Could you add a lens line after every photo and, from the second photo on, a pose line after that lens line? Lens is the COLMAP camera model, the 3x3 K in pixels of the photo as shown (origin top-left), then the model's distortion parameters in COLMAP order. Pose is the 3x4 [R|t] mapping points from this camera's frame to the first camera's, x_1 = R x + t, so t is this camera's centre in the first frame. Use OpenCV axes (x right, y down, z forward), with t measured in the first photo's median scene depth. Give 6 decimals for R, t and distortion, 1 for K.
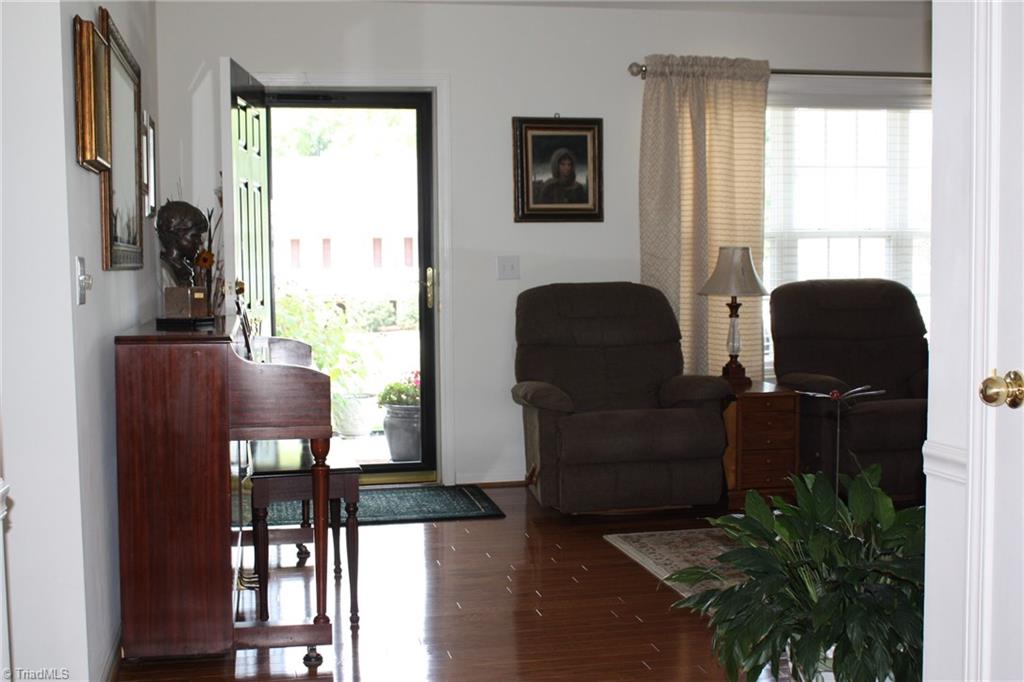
lens RADIAL K [[1233.4, 0, 512.0], [0, 1233.4, 341.0], [0, 0, 1]] dist [-0.010982, -0.007243]
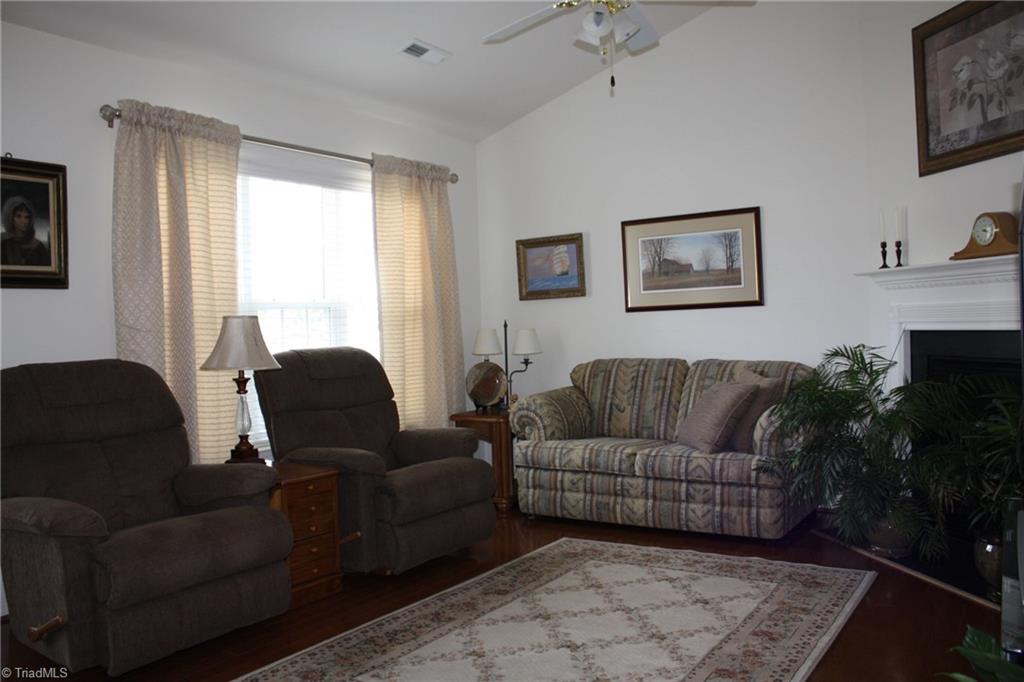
lens RADIAL K [[854.9, 0, 512.0], [0, 854.9, 341.0], [0, 0, 1]] dist [-0.172790, 0.149129]
pose [[0.711001, -0.025652, 0.702723, -0.105476], [0.070043, 0.996948, -0.034476, -0.021509], [-0.699694, 0.073733, 0.710627, 0.402221]]
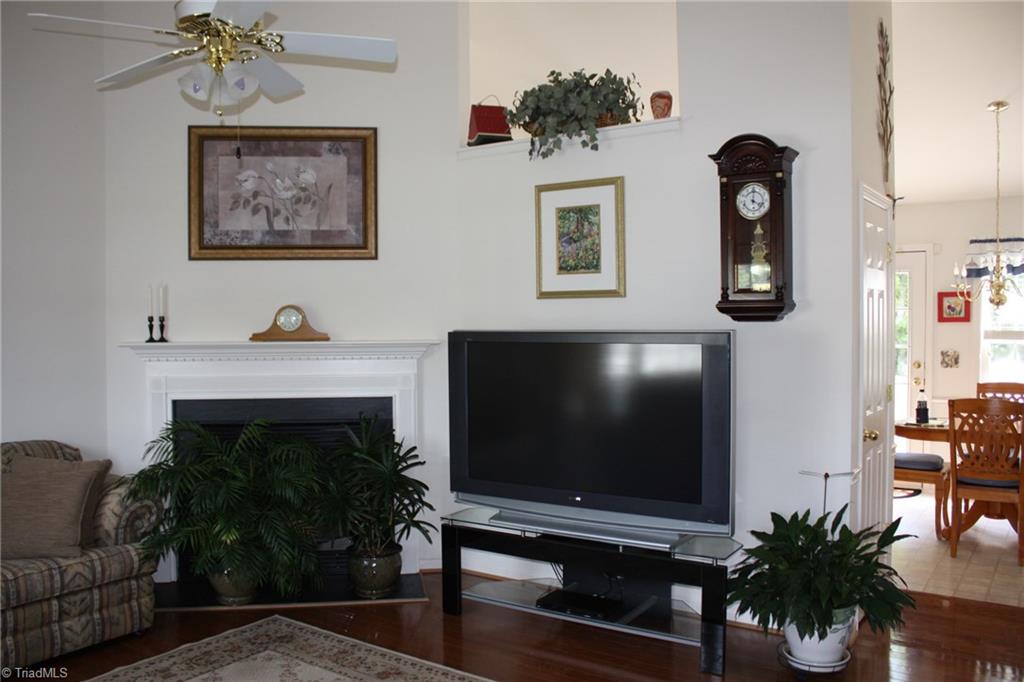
lens RADIAL K [[854.9, 0, 512.0], [0, 854.9, 341.0], [0, 0, 1]] dist [-0.172790, 0.149129]
pose [[-0.679367, -0.008833, 0.733745, -0.135775], [0.056807, 0.996294, 0.064591, -0.097814], [-0.731596, 0.085562, -0.676348, 0.841885]]
